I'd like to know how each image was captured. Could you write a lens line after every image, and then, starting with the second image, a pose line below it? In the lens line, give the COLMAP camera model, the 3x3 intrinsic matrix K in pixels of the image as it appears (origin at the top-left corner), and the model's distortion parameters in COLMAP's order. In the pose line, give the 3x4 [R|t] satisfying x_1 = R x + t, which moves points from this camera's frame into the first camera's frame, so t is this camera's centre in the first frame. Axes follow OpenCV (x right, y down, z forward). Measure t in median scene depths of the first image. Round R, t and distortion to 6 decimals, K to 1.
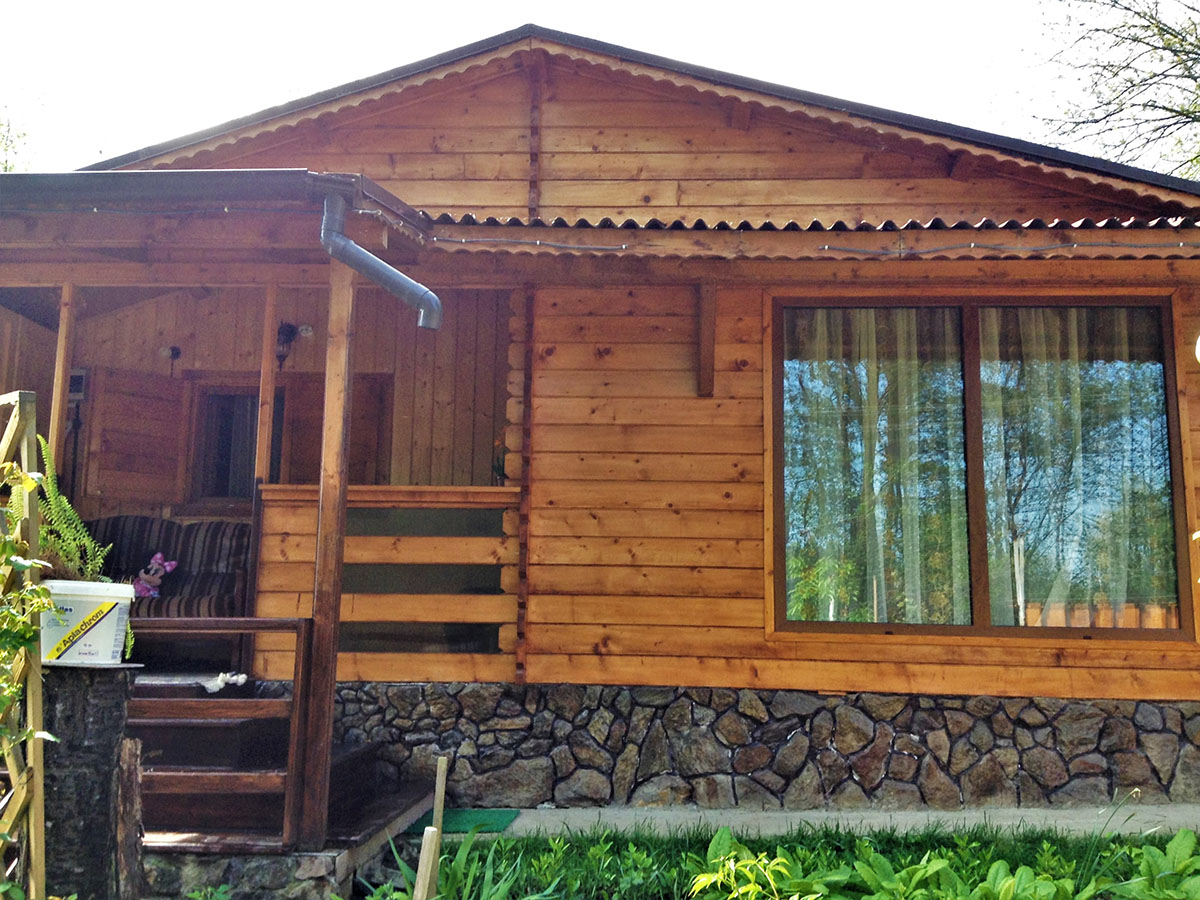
lens RADIAL K [[1114.9, 0, 600.0], [0, 1114.9, 450.0], [0, 0, 1]] dist [0.005473, 0.002663]
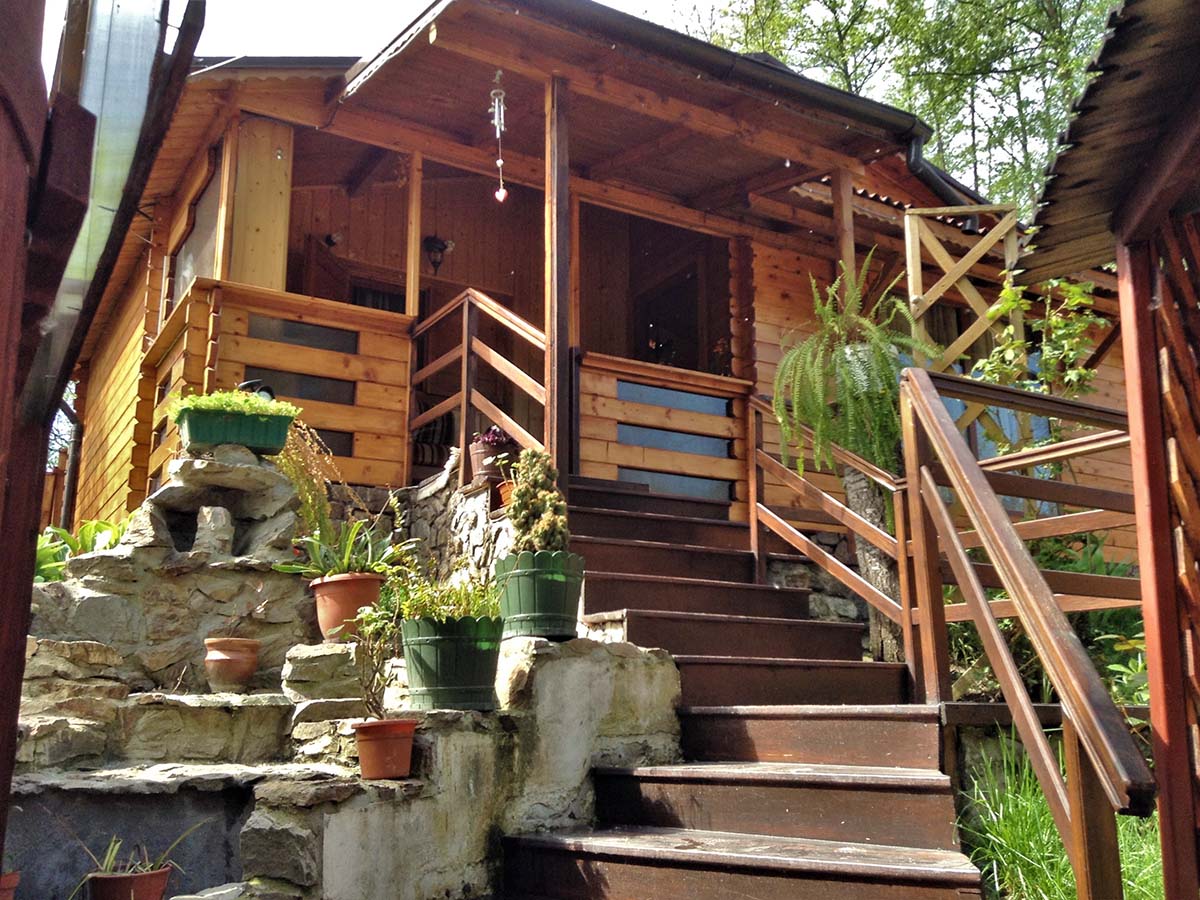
lens RADIAL K [[1114.9, 0, 600.0], [0, 1114.9, 450.0], [0, 0, 1]] dist [0.005473, 0.002663]
pose [[0.838504, 0.104049, 0.534870, -0.926110], [-0.066769, 0.993822, -0.088657, 0.244127], [-0.540790, 0.038627, 0.840270, -0.029072]]
